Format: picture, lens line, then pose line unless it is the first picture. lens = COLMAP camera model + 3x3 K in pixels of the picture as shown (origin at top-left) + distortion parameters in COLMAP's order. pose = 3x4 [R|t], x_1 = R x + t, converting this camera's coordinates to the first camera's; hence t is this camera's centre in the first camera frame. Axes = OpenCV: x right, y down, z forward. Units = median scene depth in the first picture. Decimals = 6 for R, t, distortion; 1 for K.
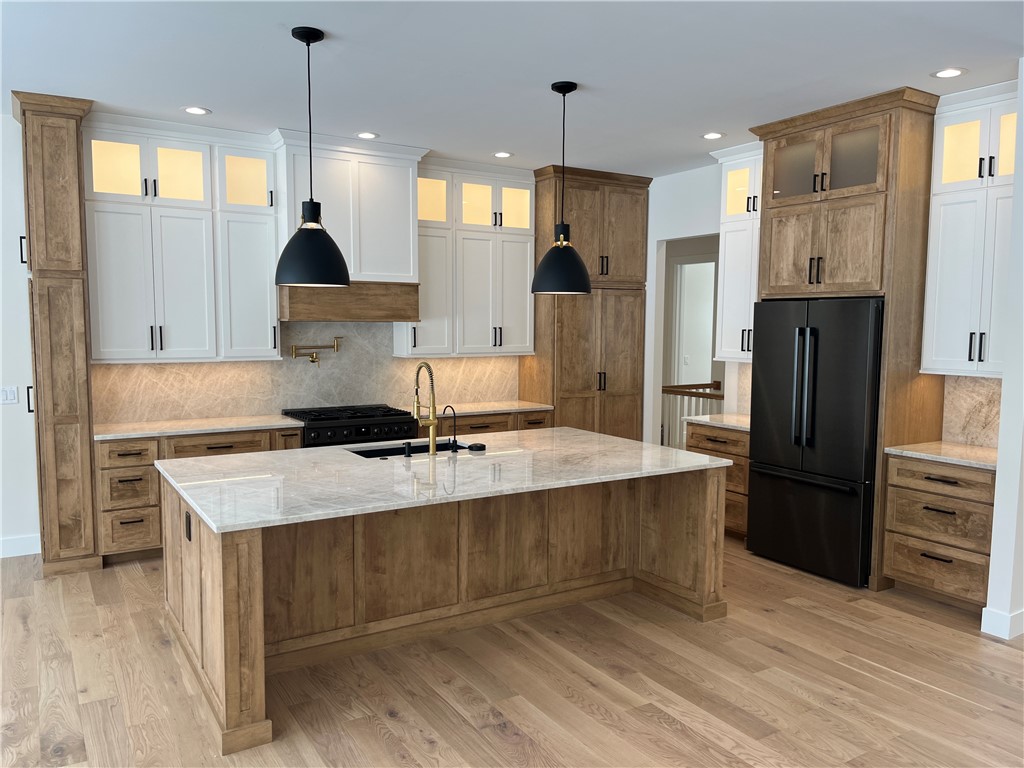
lens RADIAL K [[782.4, 0, 508.5], [0, 782.4, 387.5], [0, 0, 1]] dist [-0.003601, -0.016570]
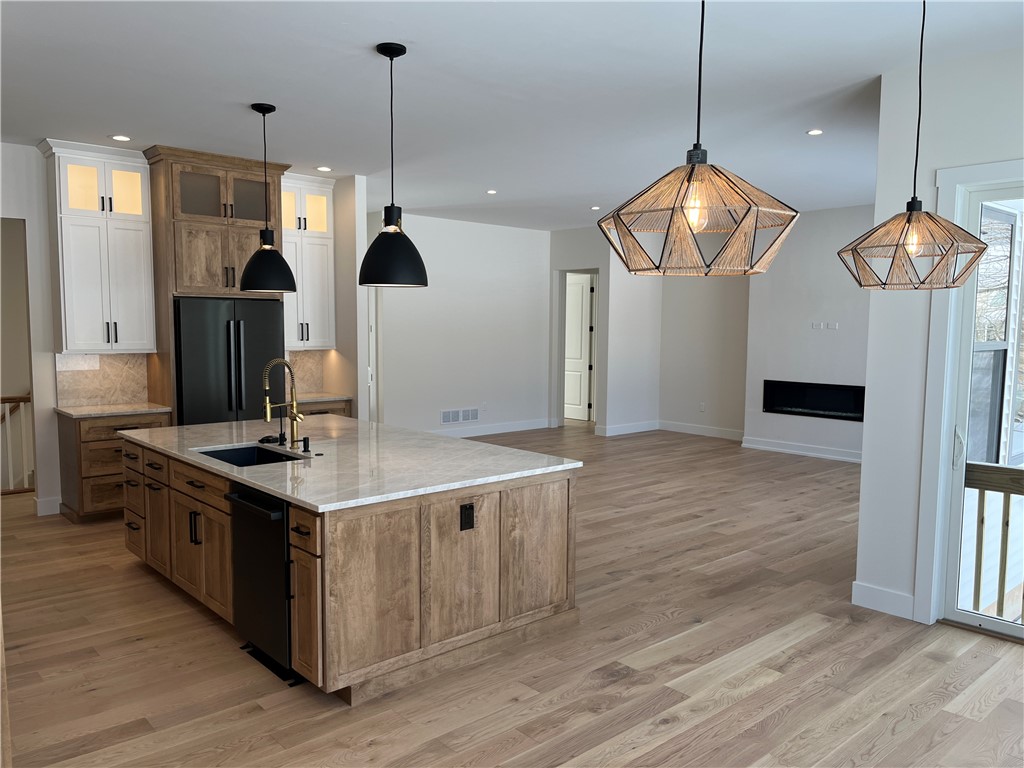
lens RADIAL K [[782.4, 0, 508.1], [0, 782.4, 386.3], [0, 0, 1]] dist [-0.003601, -0.016570]
pose [[-0.175573, -0.087925, 0.980532, -0.978486], [0.065122, 0.992785, 0.100684, -0.067765], [-0.982310, 0.081532, -0.168580, 0.759021]]
